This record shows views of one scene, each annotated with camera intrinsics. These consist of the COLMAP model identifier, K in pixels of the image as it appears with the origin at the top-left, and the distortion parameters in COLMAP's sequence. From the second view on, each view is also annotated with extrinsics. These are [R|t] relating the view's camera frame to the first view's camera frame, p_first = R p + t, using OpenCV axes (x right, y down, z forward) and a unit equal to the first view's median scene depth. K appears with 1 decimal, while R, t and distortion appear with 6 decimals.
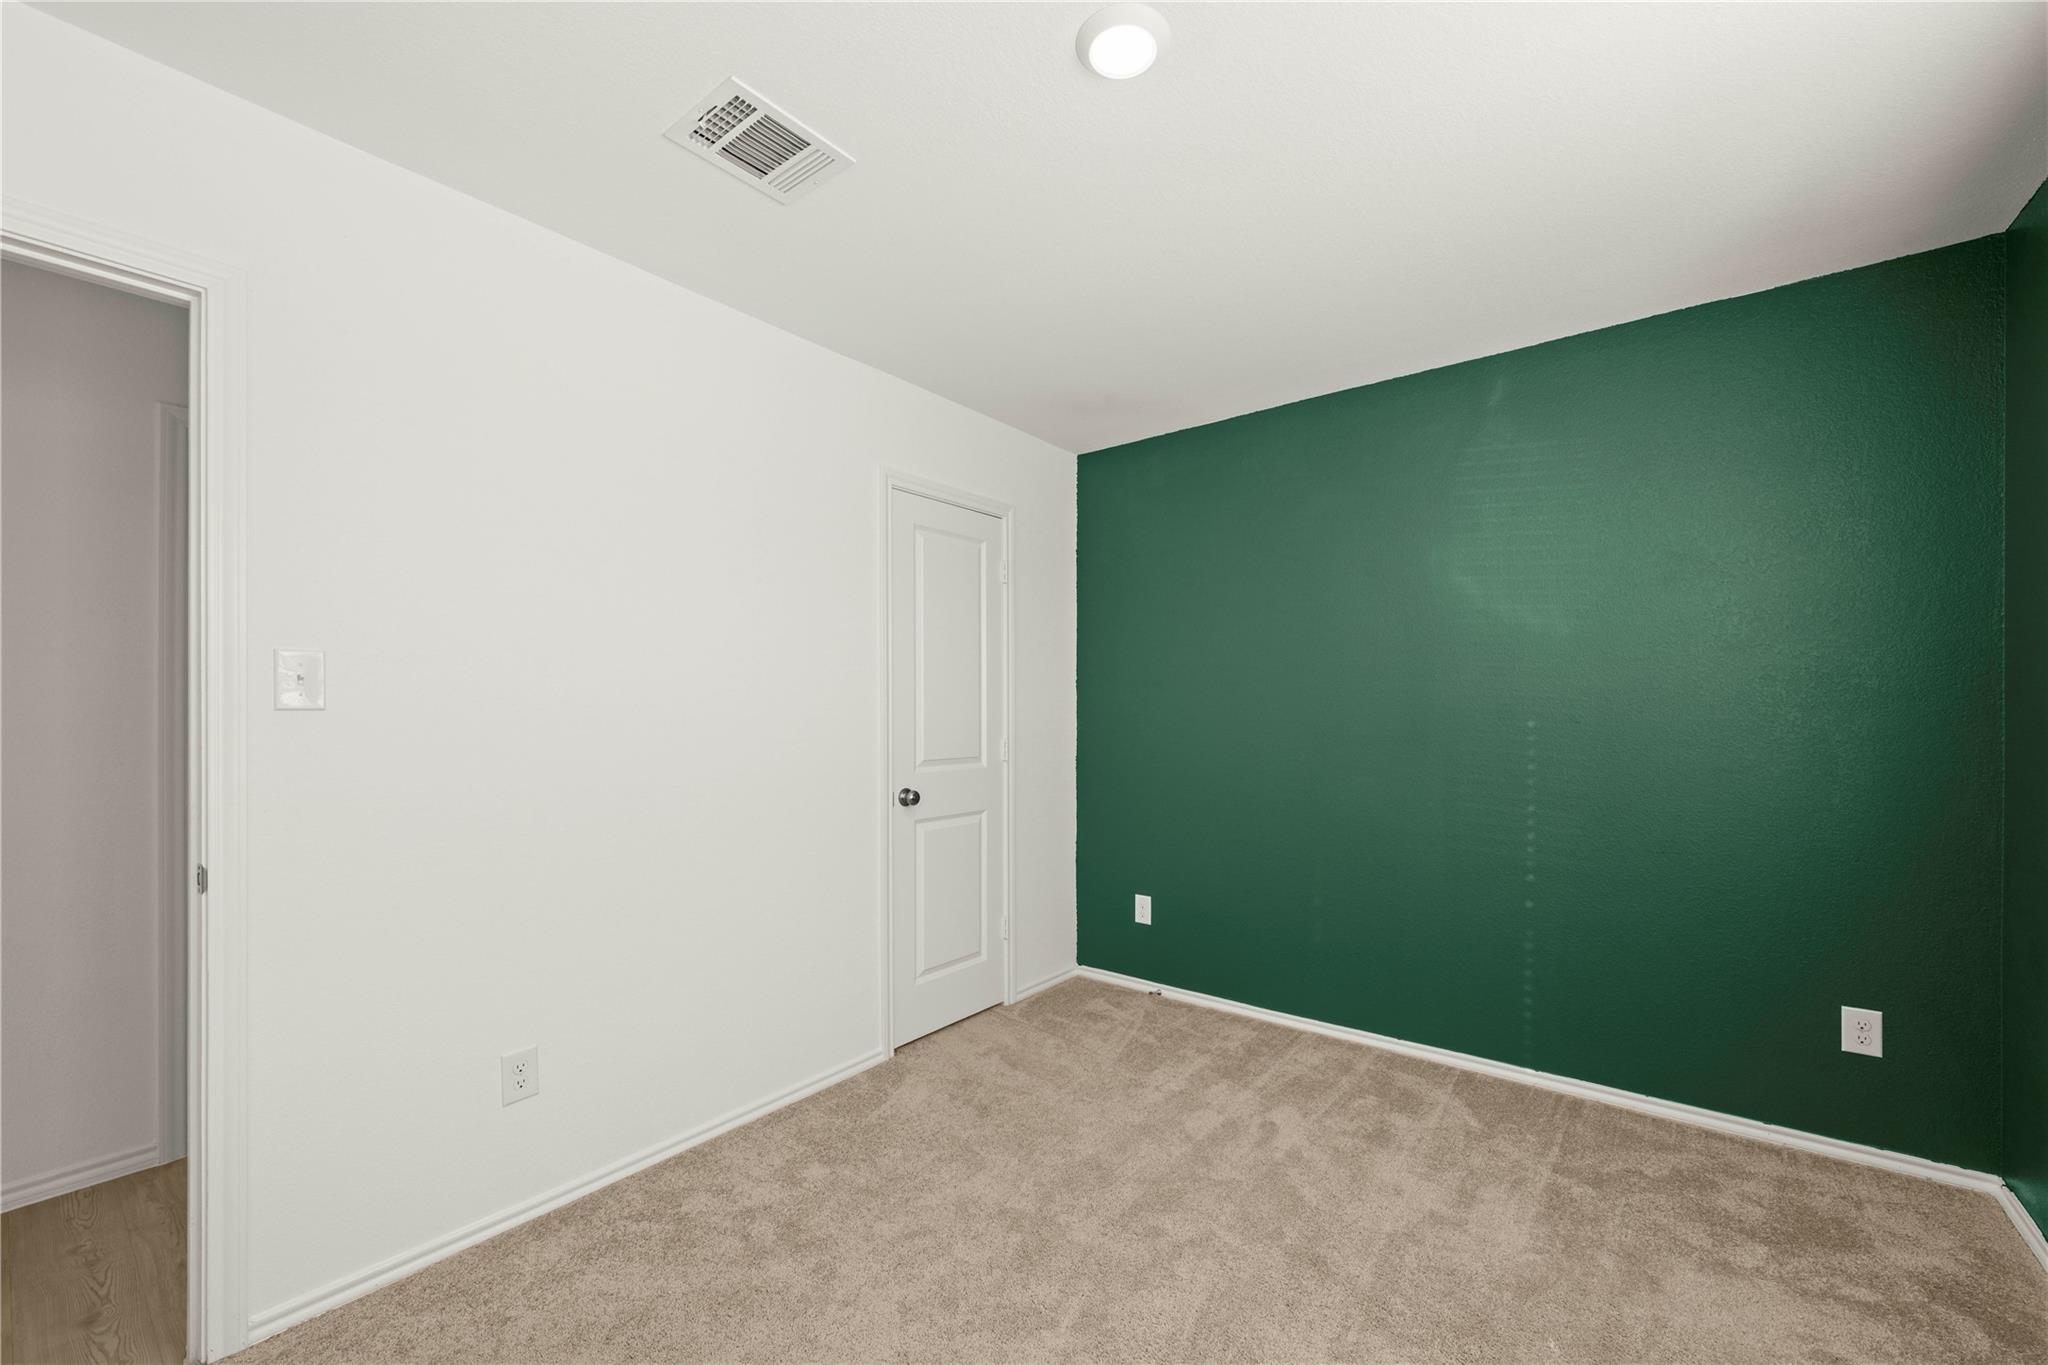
lens RADIAL K [[812.6, 0, 1034.3], [0, 812.6, 695.3], [0, 0, 1]] dist [-0.001177, -0.000470]
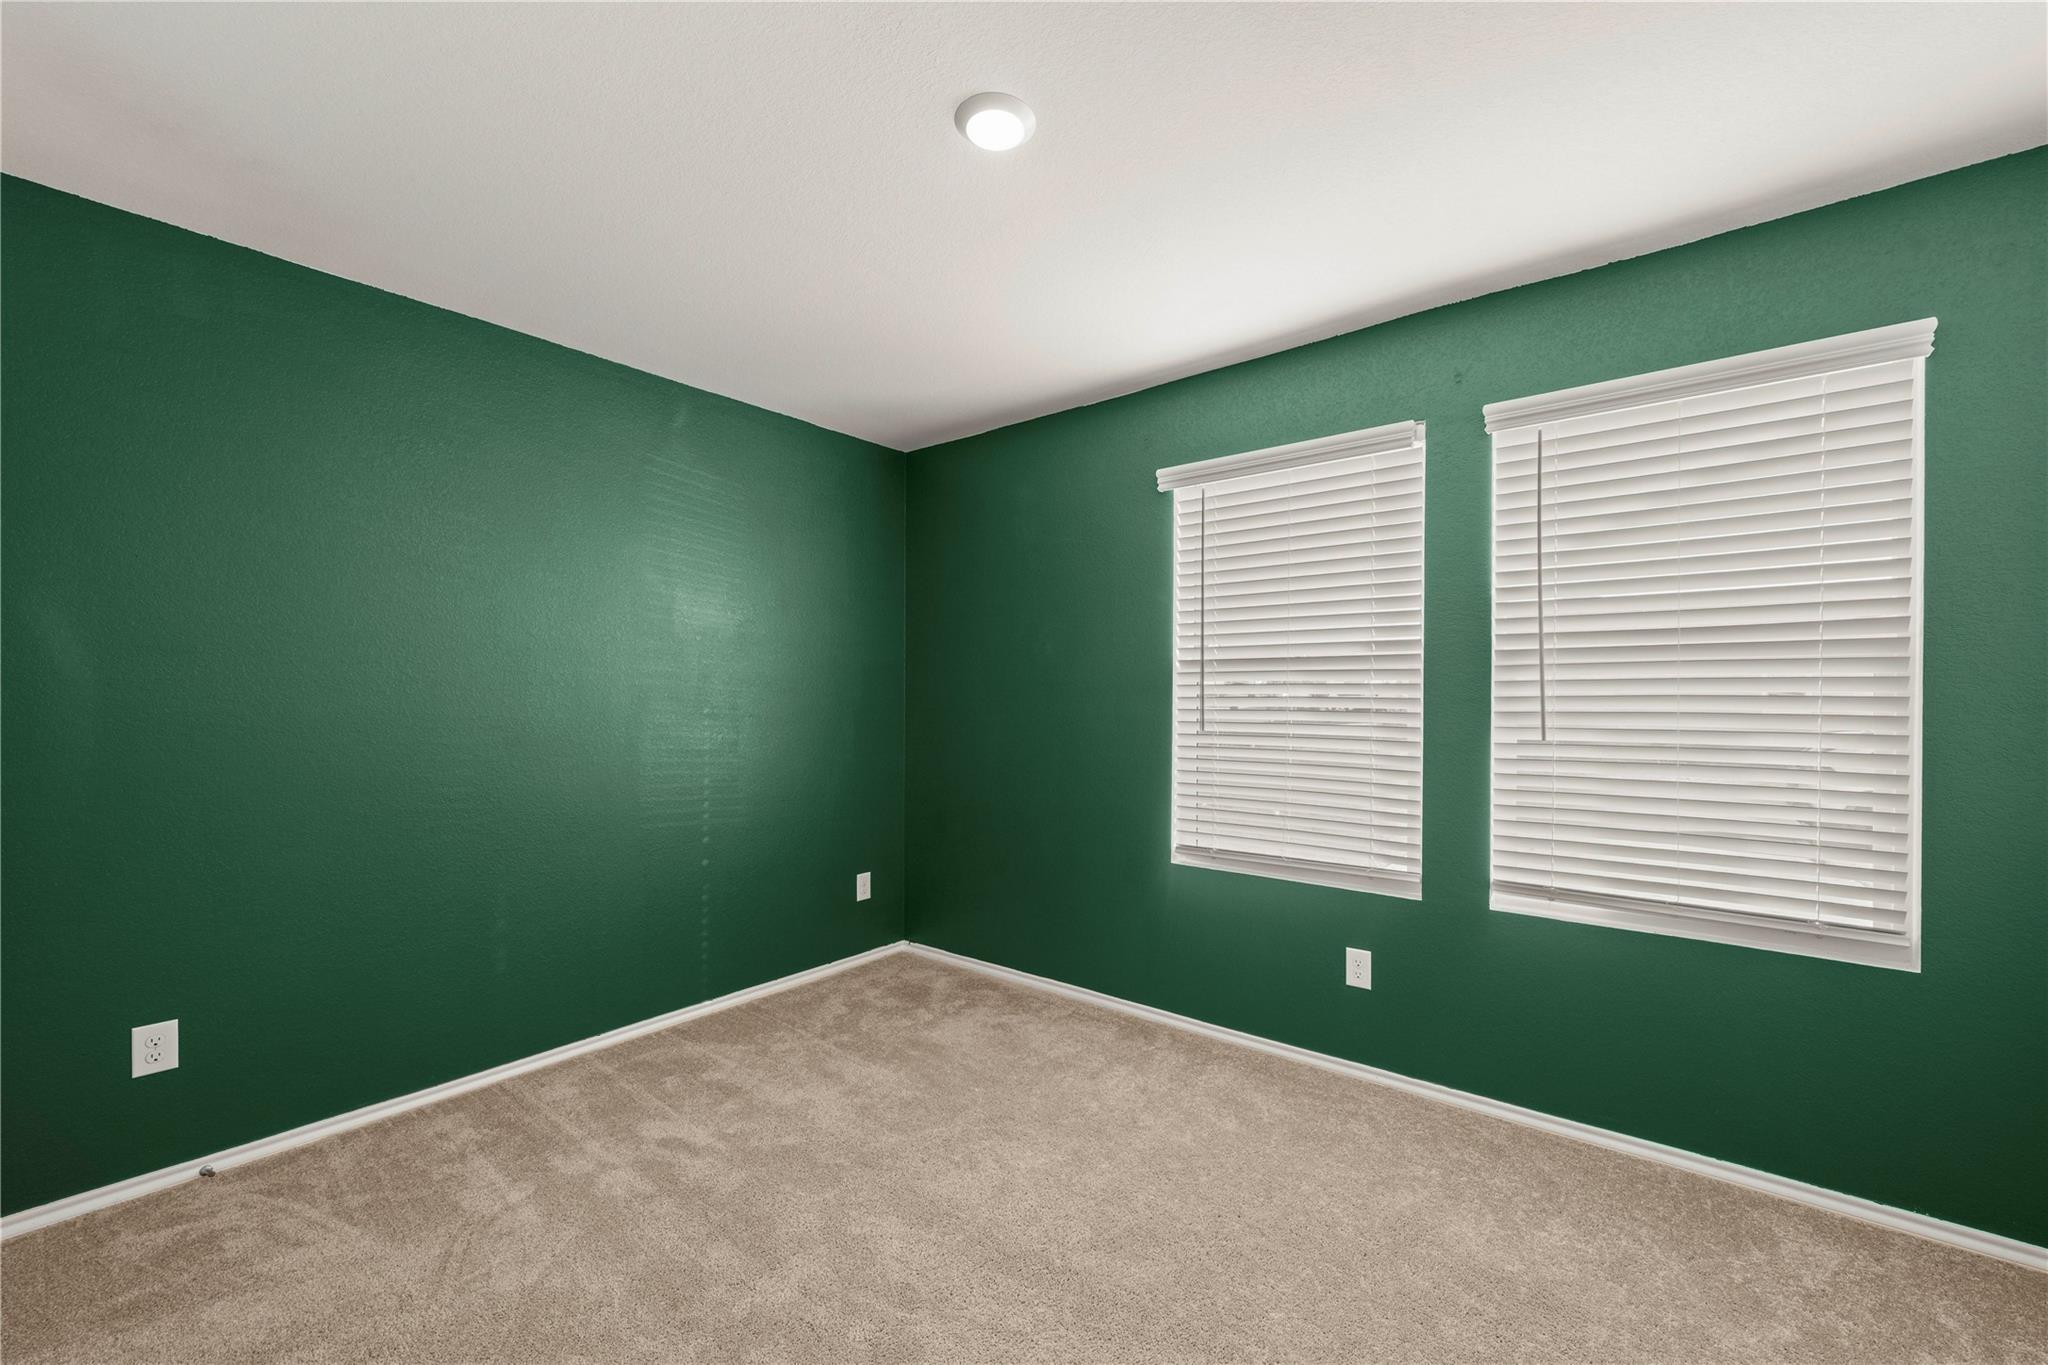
lens RADIAL K [[812.6, 0, 1034.4], [0, 812.6, 689.4], [0, 0, 1]] dist [-0.001177, -0.000470]
pose [[0.018196, 0.019167, 0.999651, -0.643124], [-0.010059, 0.999769, -0.018986, 0.026364], [-0.999784, -0.009710, 0.018384, 0.568662]]
